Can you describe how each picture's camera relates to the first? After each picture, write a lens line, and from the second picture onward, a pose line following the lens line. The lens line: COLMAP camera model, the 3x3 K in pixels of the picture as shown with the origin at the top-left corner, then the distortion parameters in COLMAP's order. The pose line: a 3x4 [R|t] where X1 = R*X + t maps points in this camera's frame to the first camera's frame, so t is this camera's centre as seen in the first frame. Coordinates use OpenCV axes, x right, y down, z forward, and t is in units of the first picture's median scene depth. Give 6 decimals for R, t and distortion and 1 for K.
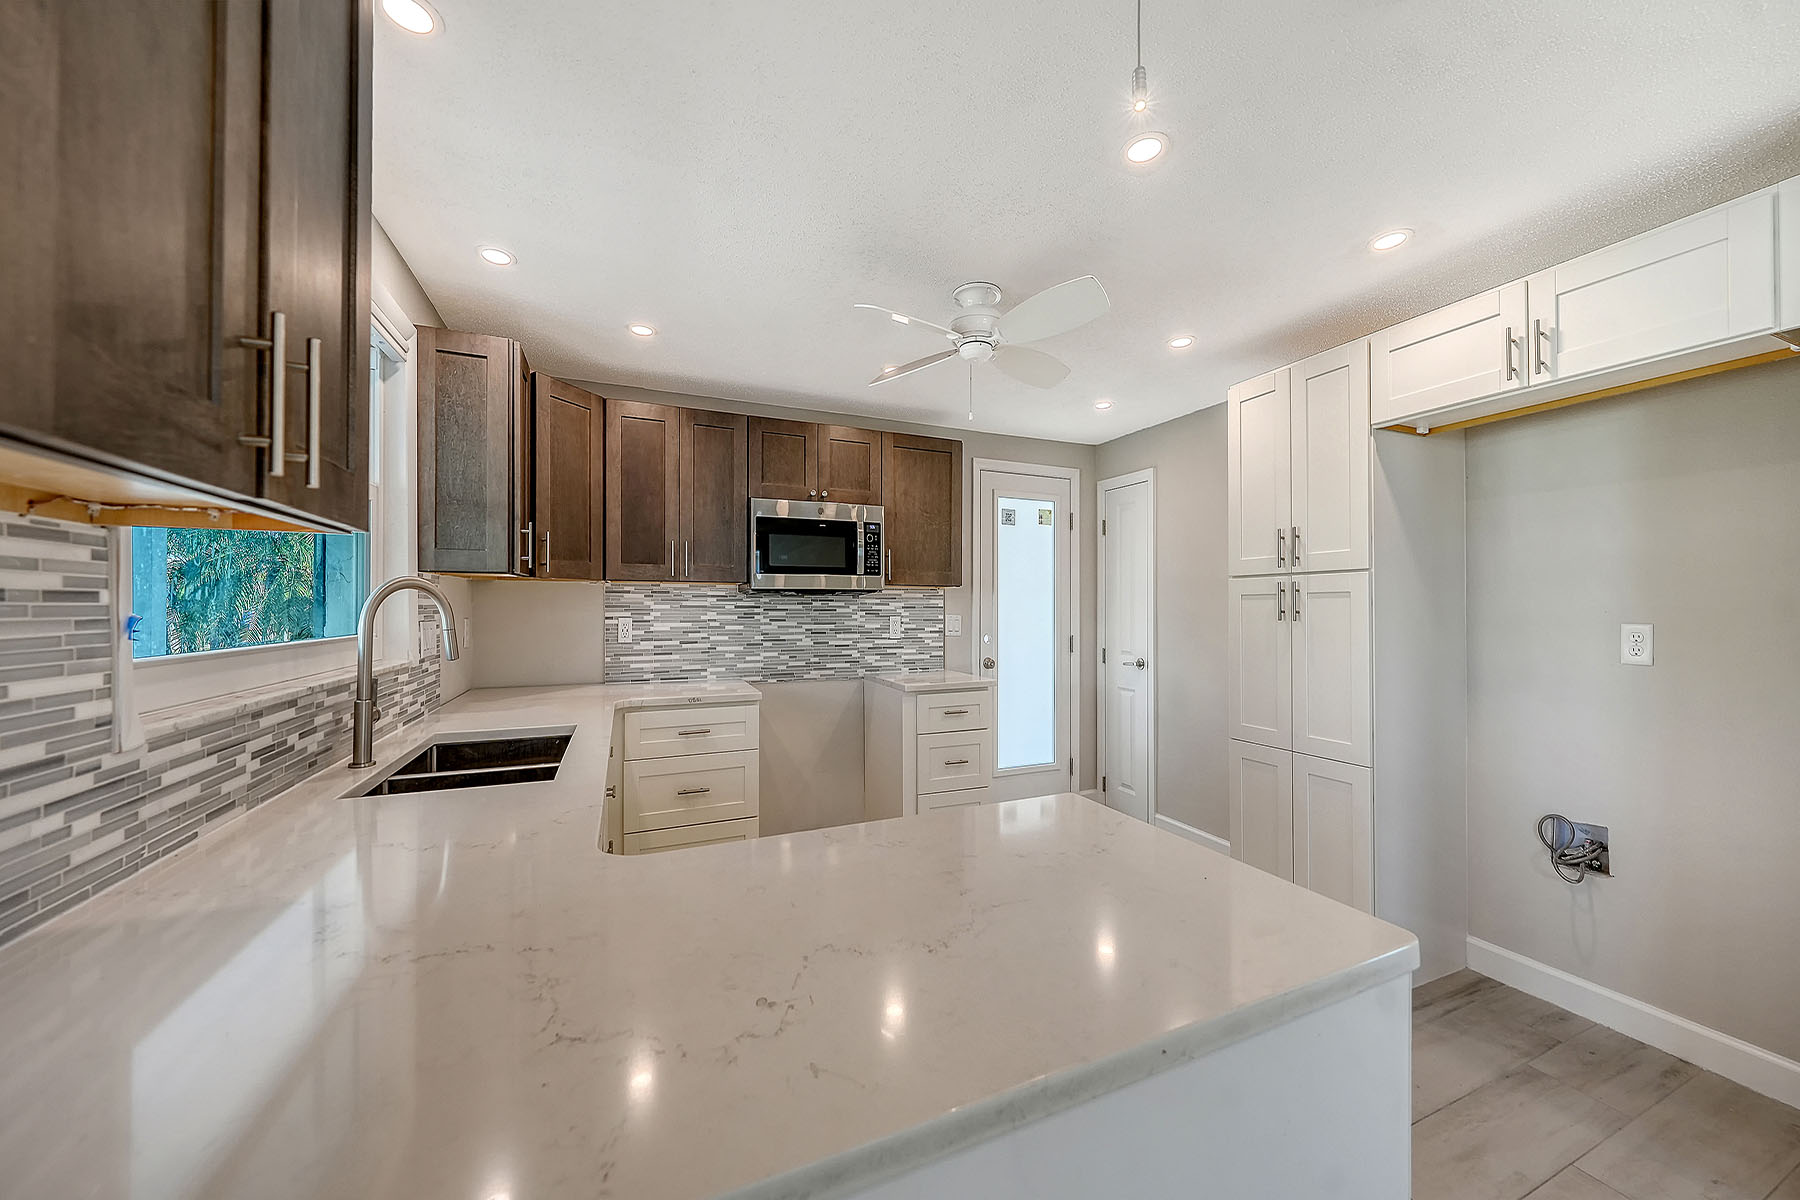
lens RADIAL K [[620.5, 0, 892.7], [0, 620.5, 603.0], [0, 0, 1]] dist [-0.000367, -0.000025]
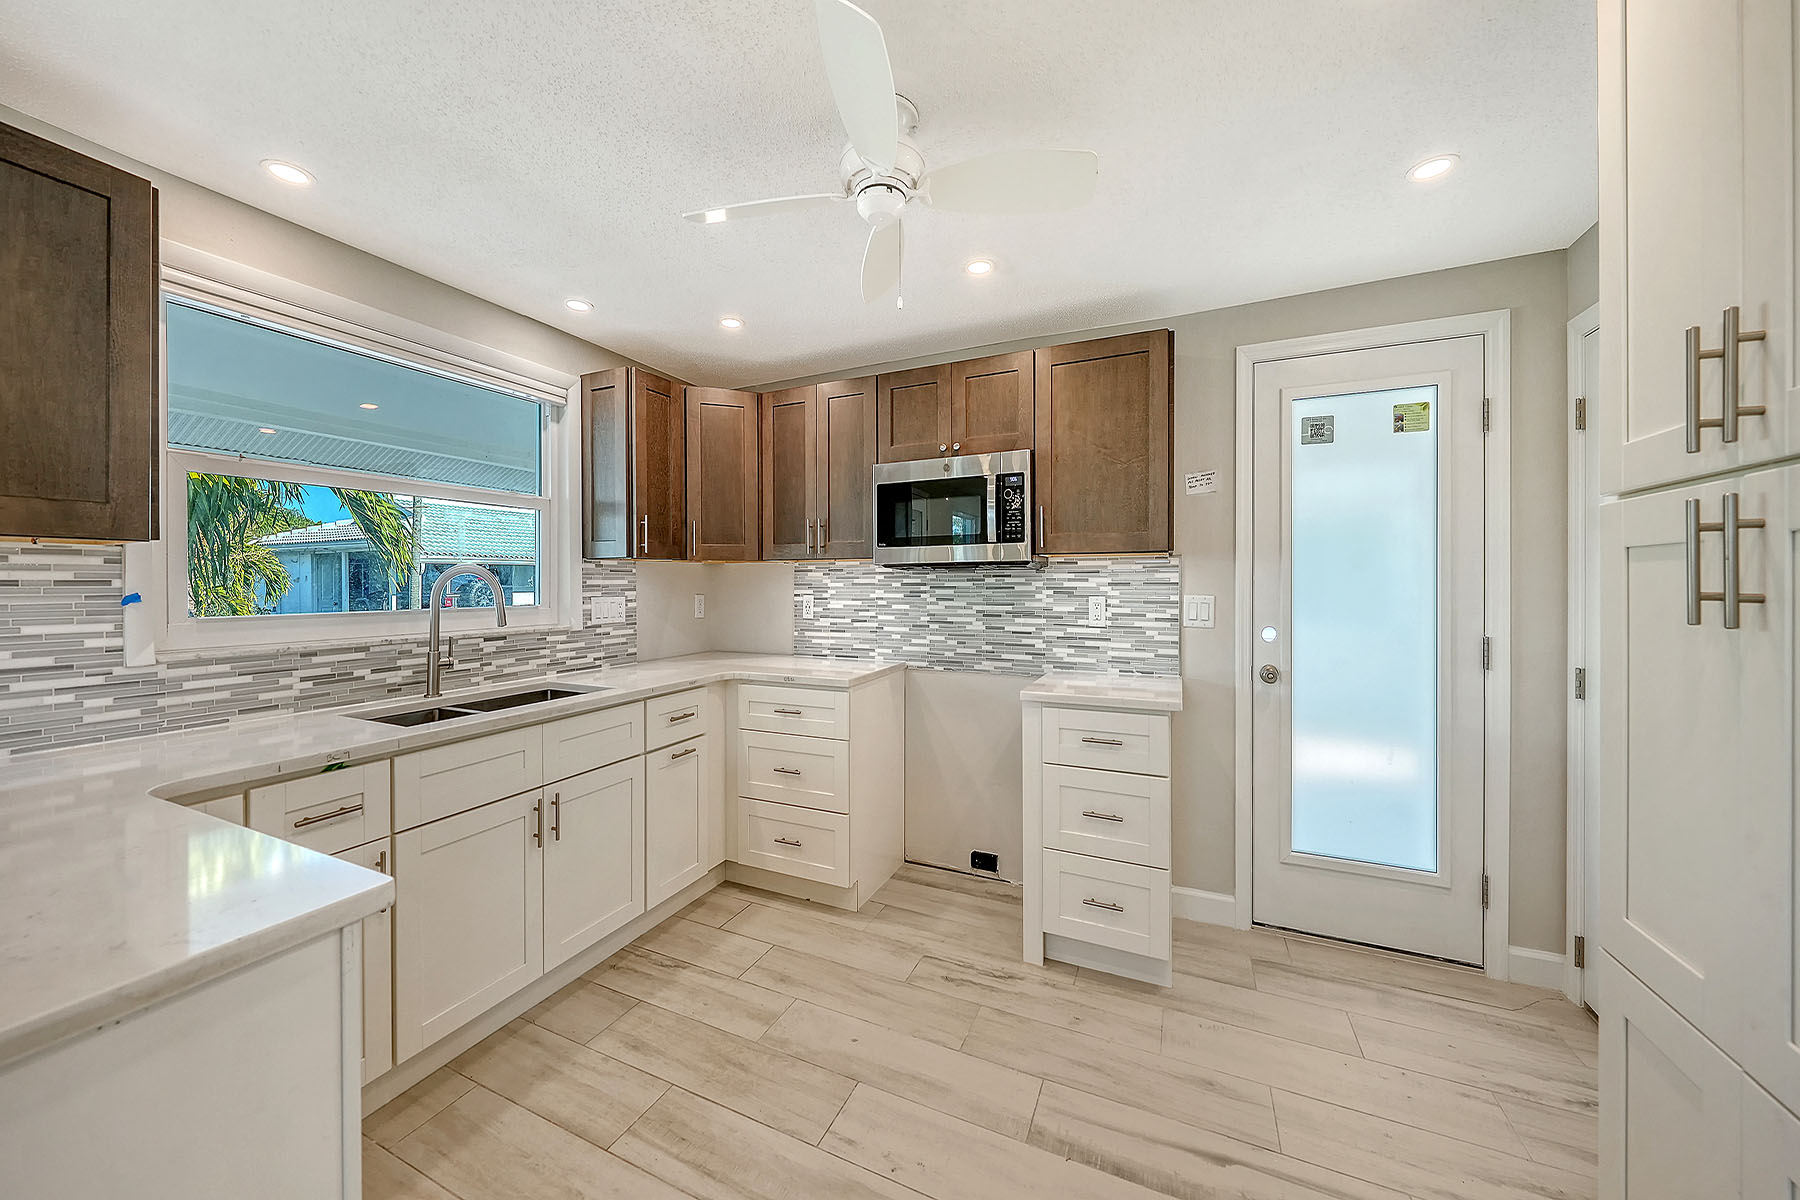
lens RADIAL K [[625.3, 0, 895.5], [0, 625.3, 585.5], [0, 0, 1]] dist [-0.002174, -0.000152]
pose [[0.676028, -0.001751, -0.736874, 0.429965], [0.009548, 0.999934, 0.006383, 0.002006], [0.736814, -0.011351, 0.676000, 0.367829]]
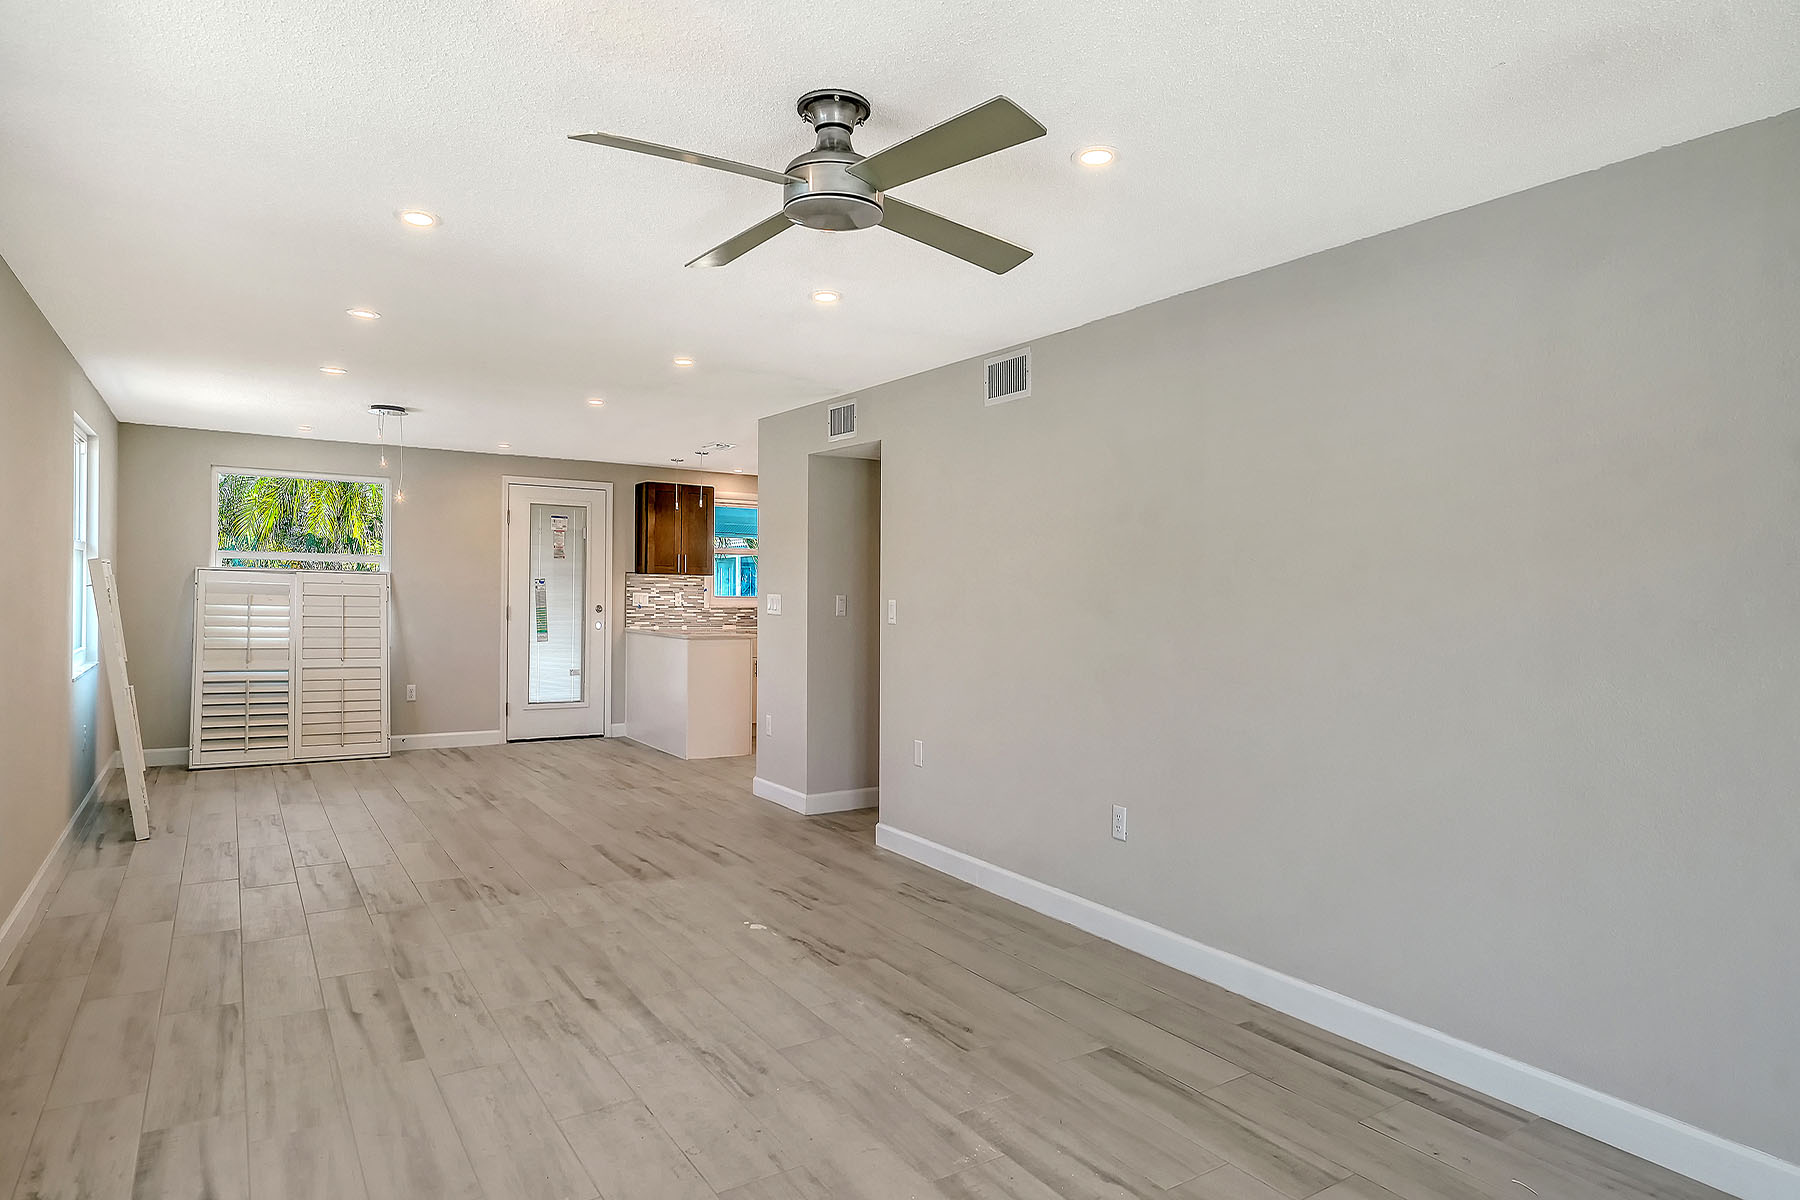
lens RADIAL K [[1017.8, 0, 900.0], [0, 1017.8, 600.0], [0, 0, 1]] dist [0.002749, 0.000398]
pose [[0.182673, 0.010825, -0.983114, 2.672574], [-0.009483, 0.999912, 0.009247, 0.005870], [0.983128, 0.007634, 0.182760, 0.273469]]
